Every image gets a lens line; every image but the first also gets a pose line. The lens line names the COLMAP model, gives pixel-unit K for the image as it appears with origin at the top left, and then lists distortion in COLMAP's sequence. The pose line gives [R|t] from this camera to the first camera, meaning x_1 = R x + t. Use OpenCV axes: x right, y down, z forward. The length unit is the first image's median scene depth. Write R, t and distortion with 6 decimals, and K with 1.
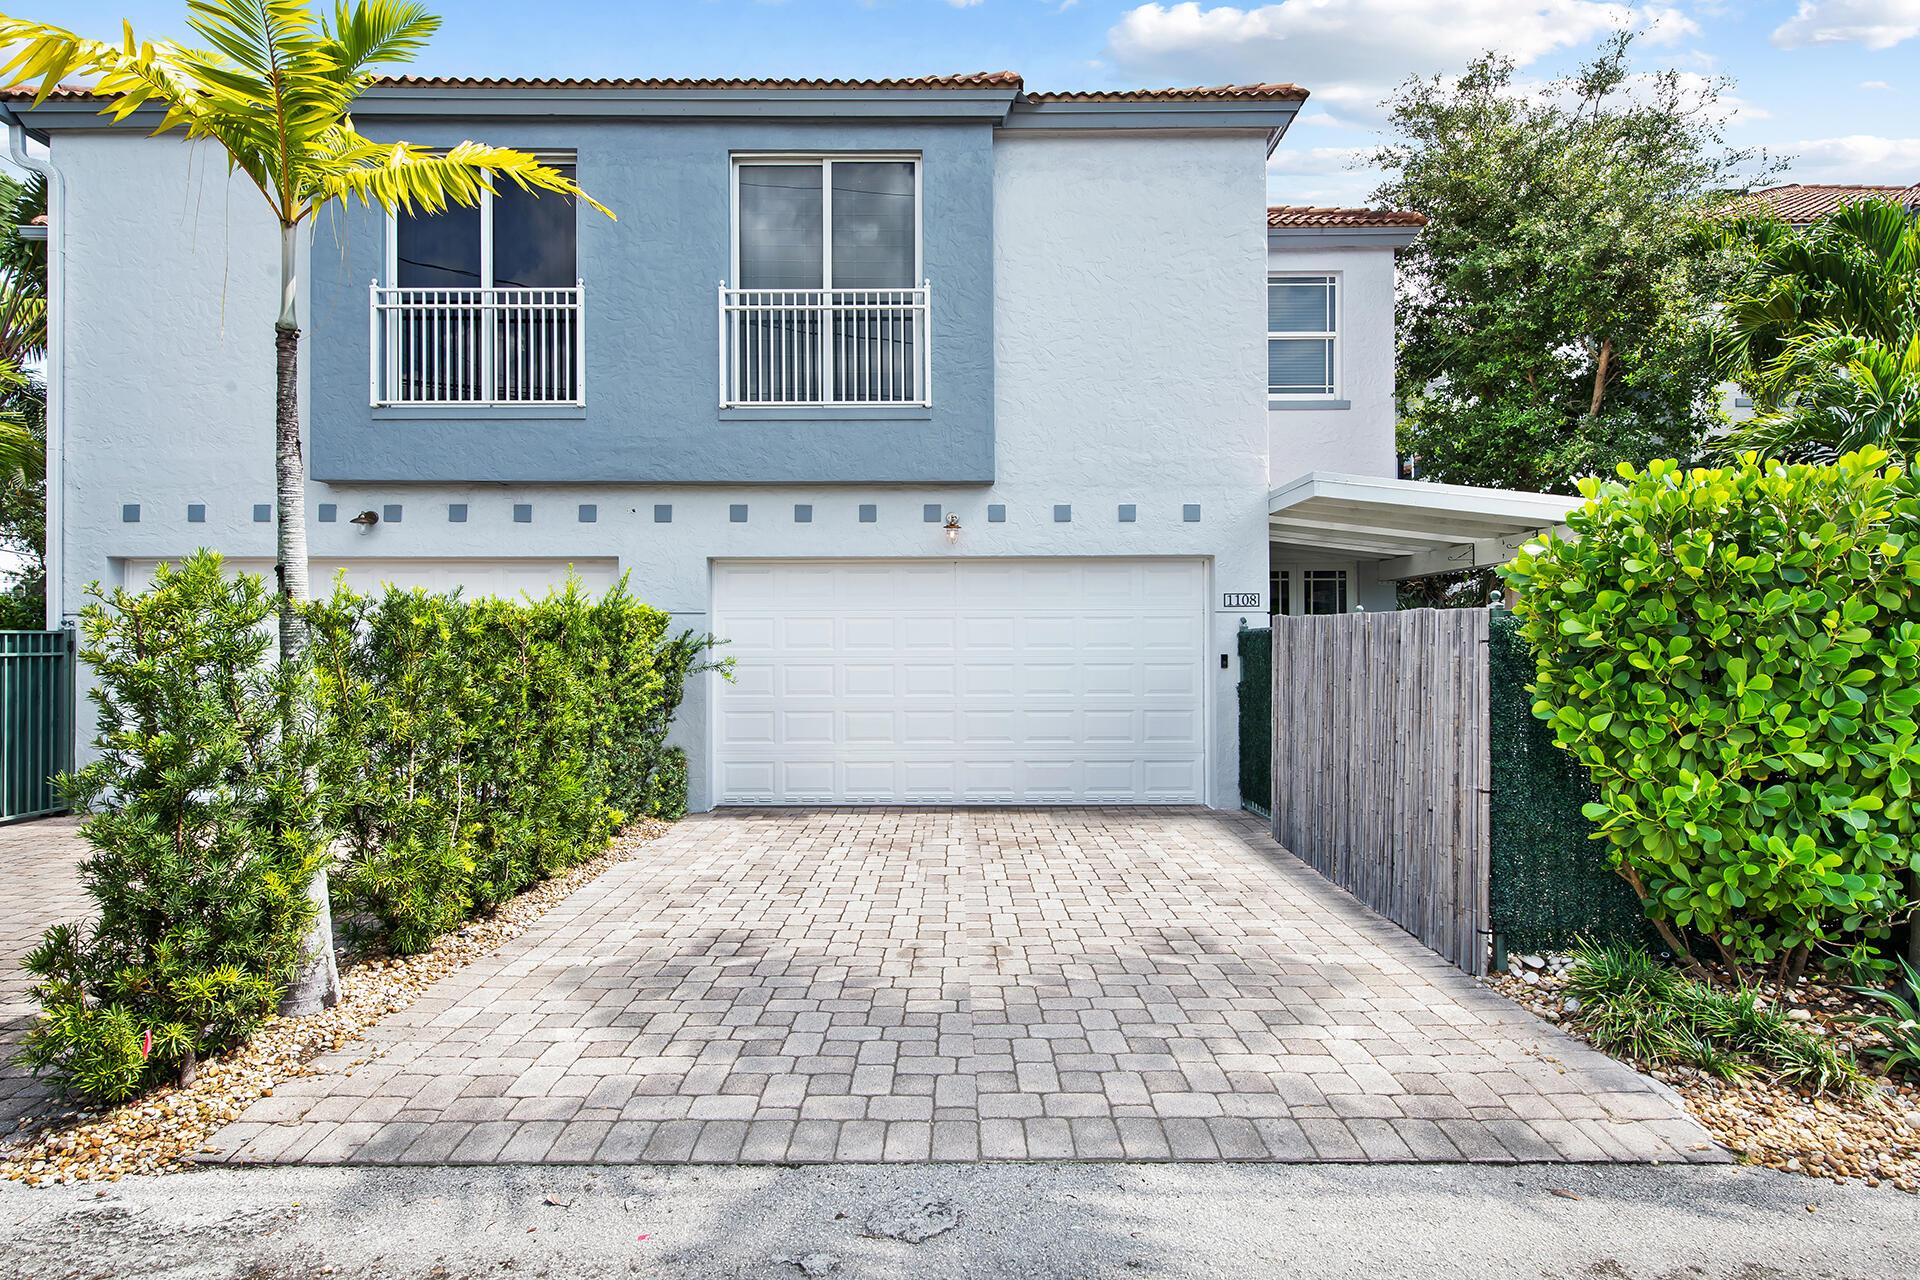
lens RADIAL K [[958.6, 0, 965.3], [0, 958.6, 643.0], [0, 0, 1]] dist [0.014166, -0.006499]
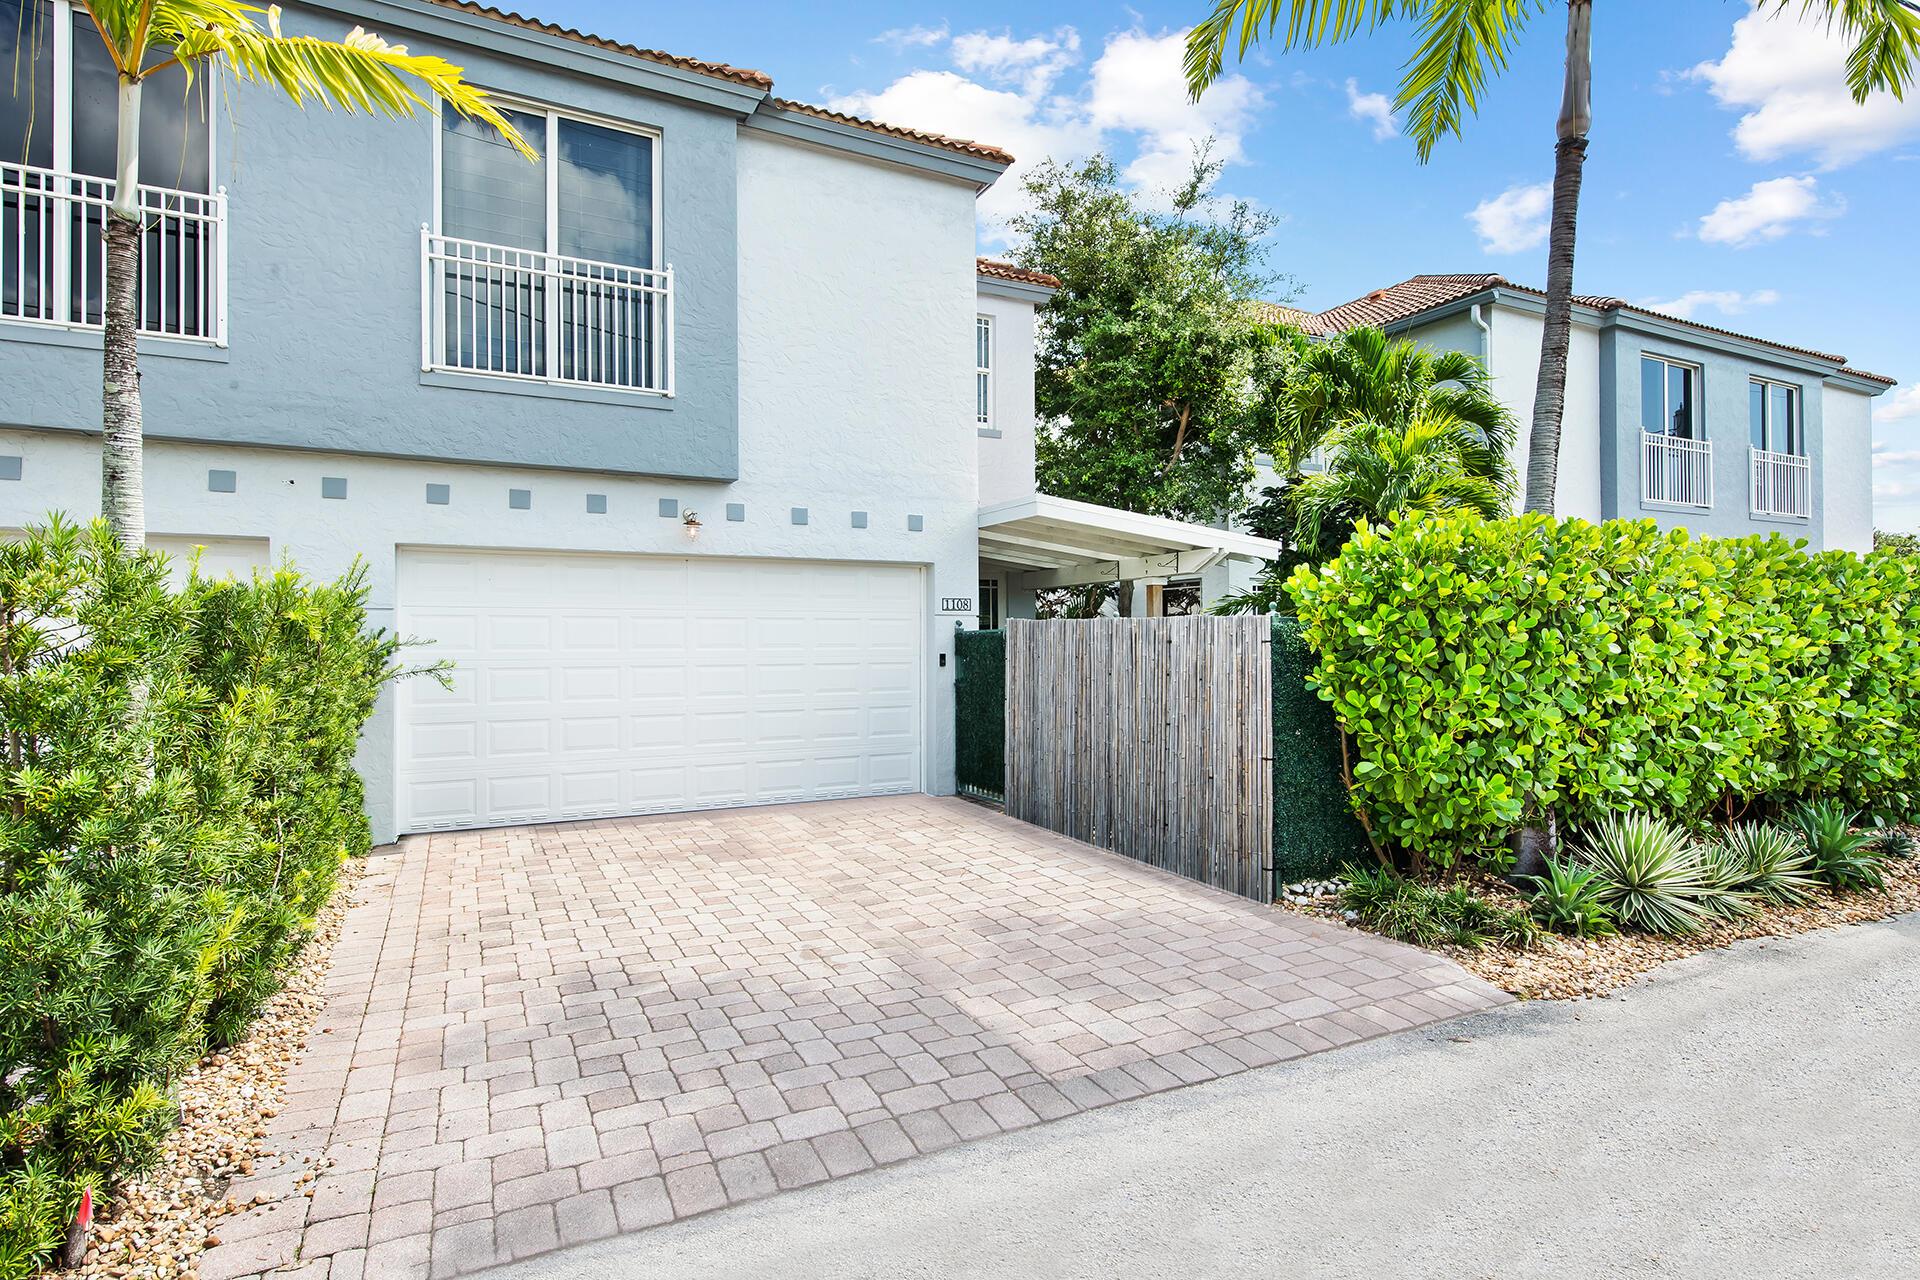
lens RADIAL K [[941.6, 0, 960.0], [0, 941.6, 640.0], [0, 0, 1]] dist [0.017627, -0.008033]
pose [[0.898421, 0.000801, 0.439135, -0.194657], [0.001019, 0.999992, -0.003908, 0.000252], [-0.439135, 0.003958, 0.898412, 0.028009]]
